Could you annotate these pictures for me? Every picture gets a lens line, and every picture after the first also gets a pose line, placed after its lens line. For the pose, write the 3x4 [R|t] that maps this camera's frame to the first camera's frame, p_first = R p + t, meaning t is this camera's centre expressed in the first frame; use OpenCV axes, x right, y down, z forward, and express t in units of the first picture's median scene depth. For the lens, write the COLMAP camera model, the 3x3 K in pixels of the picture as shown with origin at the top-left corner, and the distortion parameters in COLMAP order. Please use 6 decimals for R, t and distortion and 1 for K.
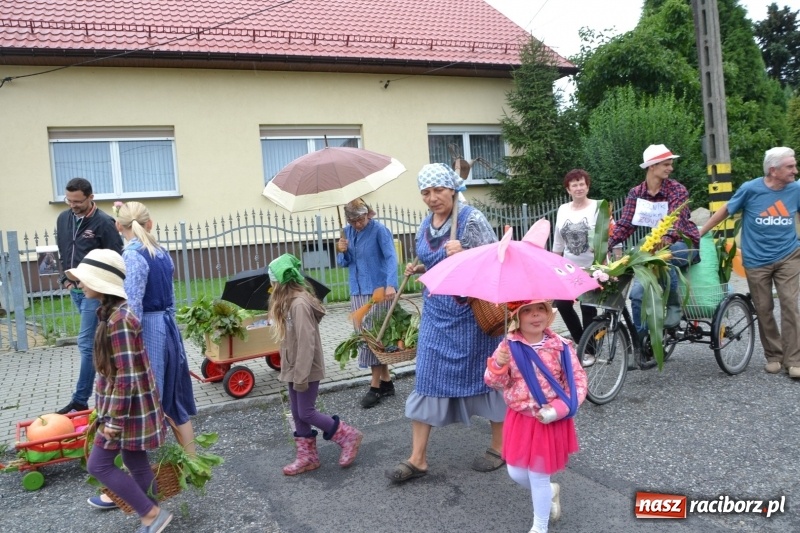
lens RADIAL K [[637.7, 0, 395.5], [0, 637.7, 264.7], [0, 0, 1]] dist [-0.047618, 0.017277]
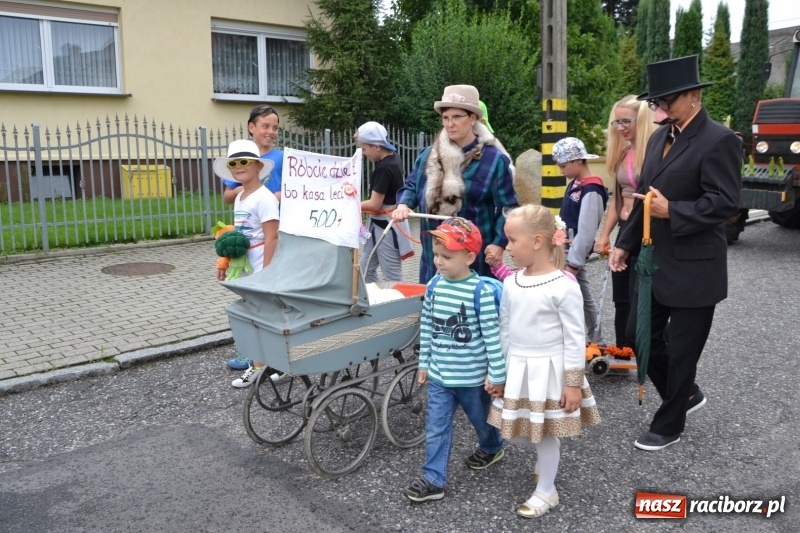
lens RADIAL K [[704.4, 0, 400.0], [0, 704.4, 266.5], [0, 0, 1]] dist [-0.069920, 0.065445]
pose [[0.958337, 0.020077, 0.284933, 0.038354], [-0.046756, 0.995098, 0.087141, -0.005460], [-0.281787, -0.096833, 0.954578, 0.109709]]
